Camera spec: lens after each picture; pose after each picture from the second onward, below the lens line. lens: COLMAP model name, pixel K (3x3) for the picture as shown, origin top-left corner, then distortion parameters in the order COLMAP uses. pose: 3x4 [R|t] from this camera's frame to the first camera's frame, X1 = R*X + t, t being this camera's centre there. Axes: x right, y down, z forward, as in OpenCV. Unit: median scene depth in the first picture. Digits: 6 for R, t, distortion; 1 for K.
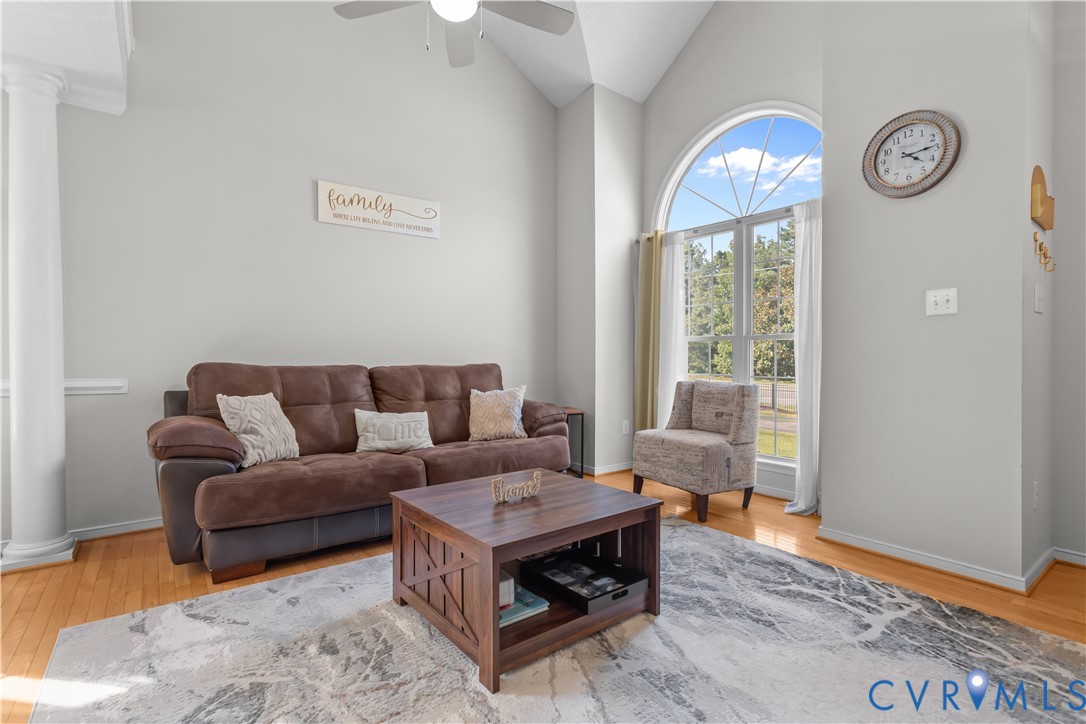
lens RADIAL K [[516.4, 0, 556.5], [0, 516.4, 363.9], [0, 0, 1]] dist [0.002238, 0.000302]
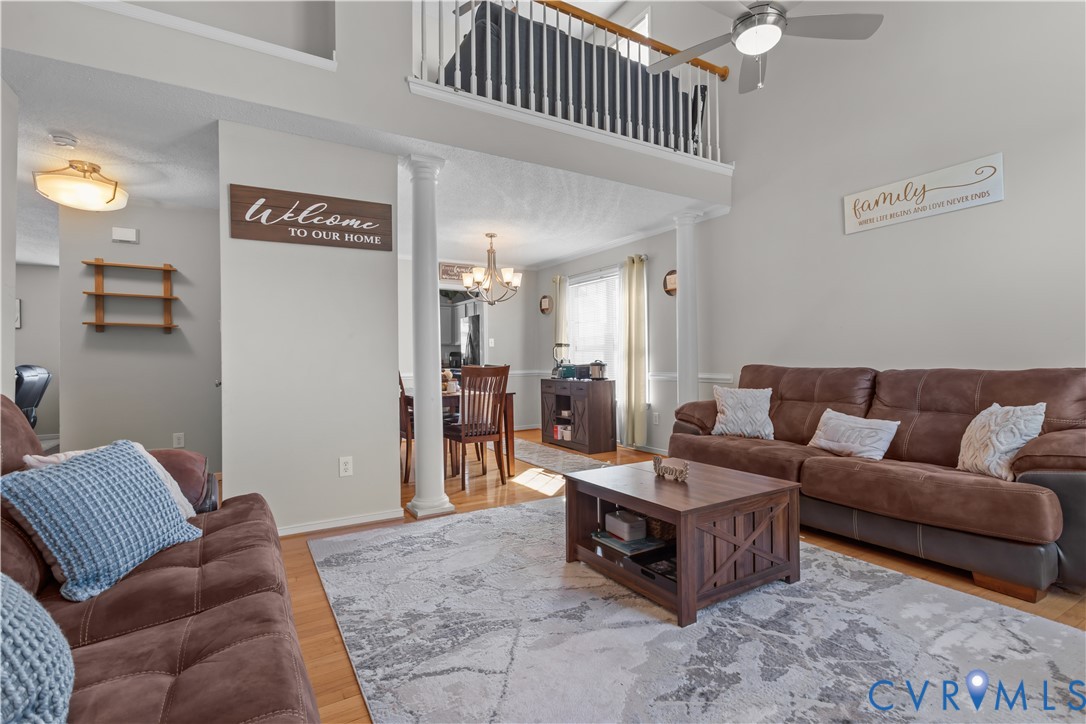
lens RADIAL K [[516.4, 0, 532.9], [0, 516.4, 360.6], [0, 0, 1]] dist [0.002238, 0.000302]
pose [[-0.137807, 0.001019, -0.990459, 0.735345], [-0.004123, 0.999990, 0.001603, -0.010699], [0.990451, 0.004304, -0.137801, 0.523922]]
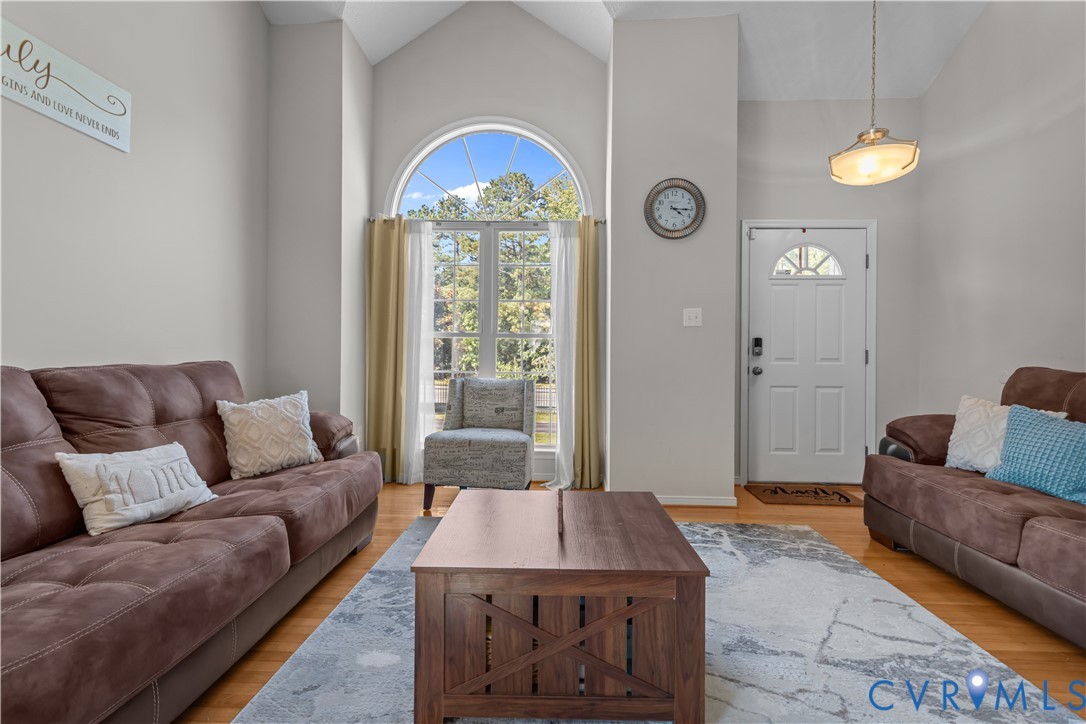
lens RADIAL K [[516.4, 0, 545.2], [0, 516.4, 353.6], [0, 0, 1]] dist [0.002238, 0.000302]
pose [[0.640402, 0.006523, 0.768012, -0.456670], [0.000916, 0.999957, -0.009257, -0.004522], [-0.768039, 0.006631, 0.640369, 0.298406]]
